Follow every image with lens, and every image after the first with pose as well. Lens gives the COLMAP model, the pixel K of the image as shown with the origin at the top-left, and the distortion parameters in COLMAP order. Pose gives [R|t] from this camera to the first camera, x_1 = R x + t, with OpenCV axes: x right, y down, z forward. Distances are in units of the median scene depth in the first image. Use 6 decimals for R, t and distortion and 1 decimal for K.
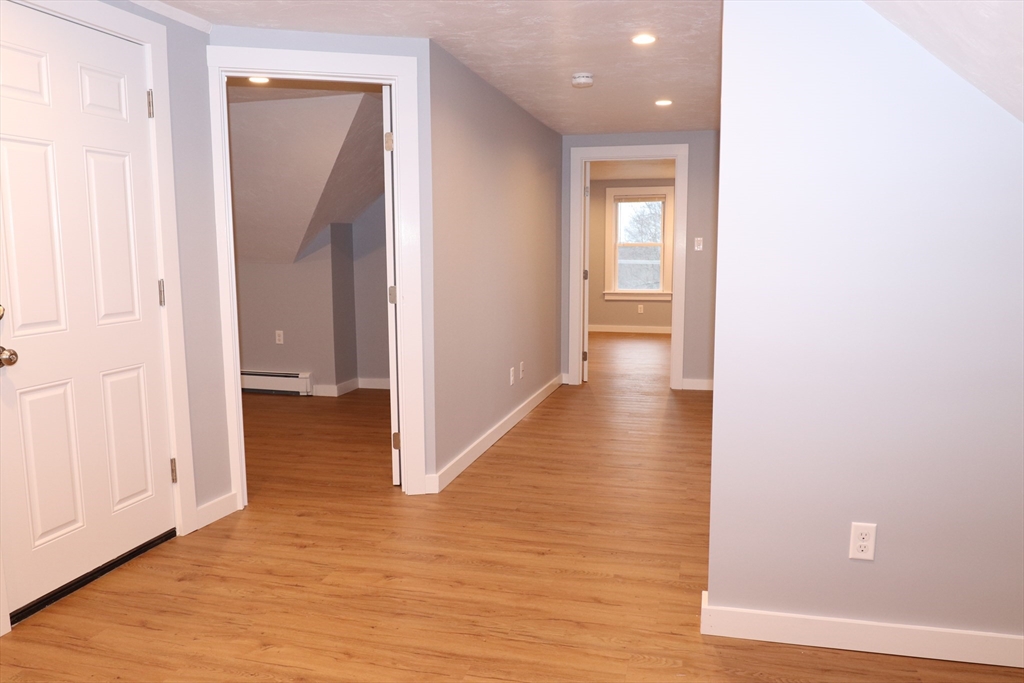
lens RADIAL K [[752.7, 0, 519.9], [0, 752.7, 338.9], [0, 0, 1]] dist [-0.026417, -0.006678]
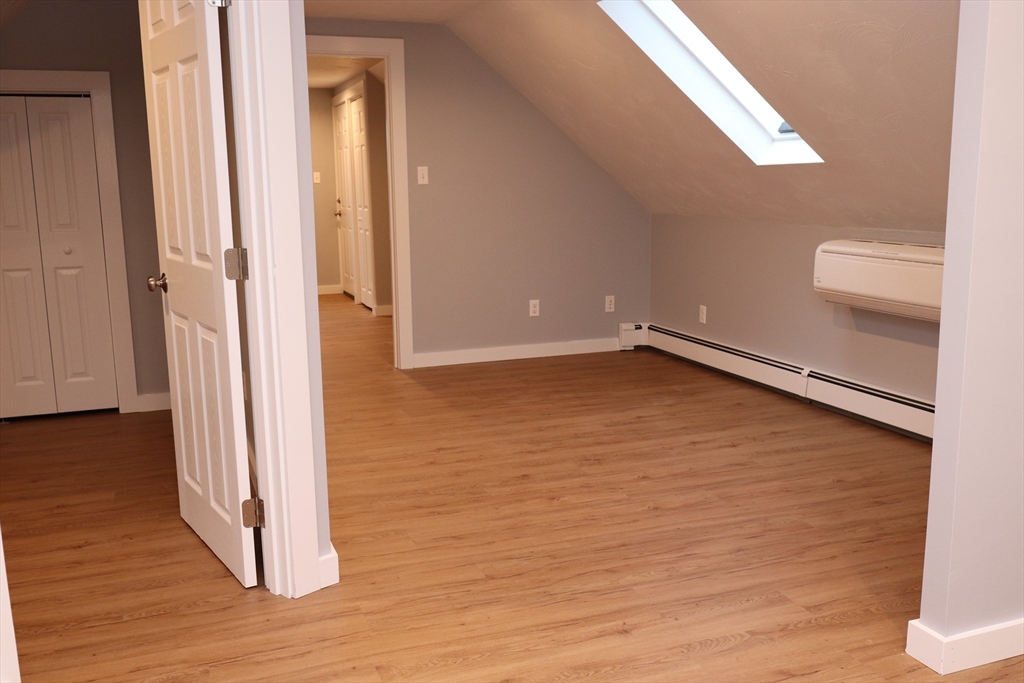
lens RADIAL K [[928.8, 0, 519.1], [0, 928.8, 346.6], [0, 0, 1]] dist [-0.004784, 0.000000]
pose [[0.817800, -0.106828, 0.565501, -0.477893], [0.076081, 0.994065, 0.077762, -0.041944], [-0.570452, -0.020570, 0.821073, 0.354708]]
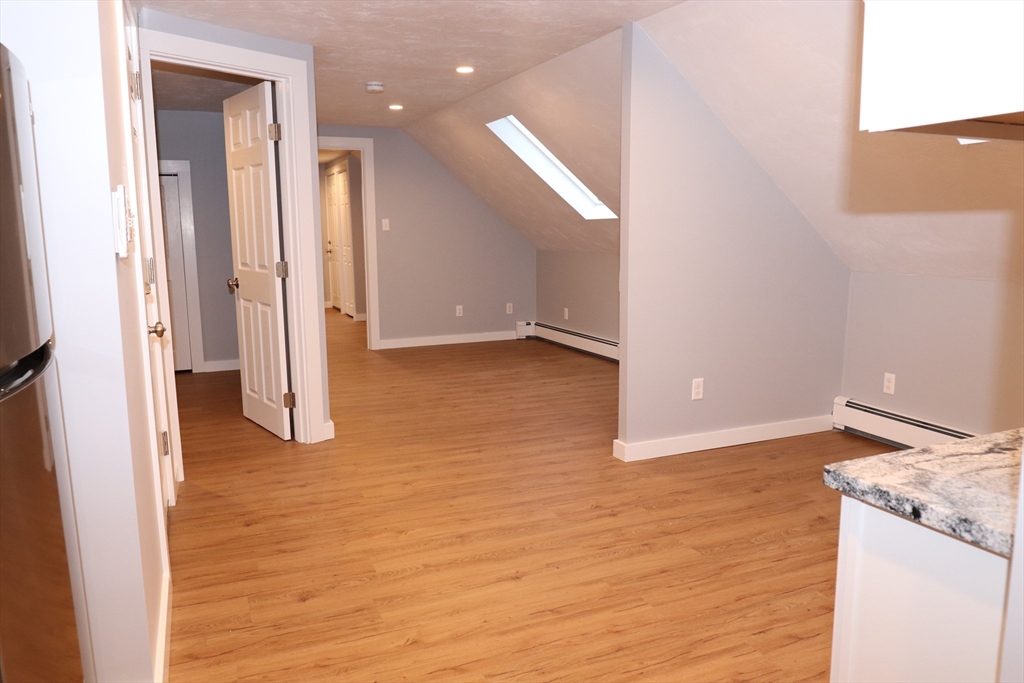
lens RADIAL K [[752.7, 0, 518.6], [0, 752.7, 344.4], [0, 0, 1]] dist [-0.026417, -0.006678]
pose [[0.782926, -0.096132, 0.614643, -0.707900], [0.076951, 0.995366, 0.057659, 0.017861], [-0.617338, 0.002155, 0.786695, -0.117069]]
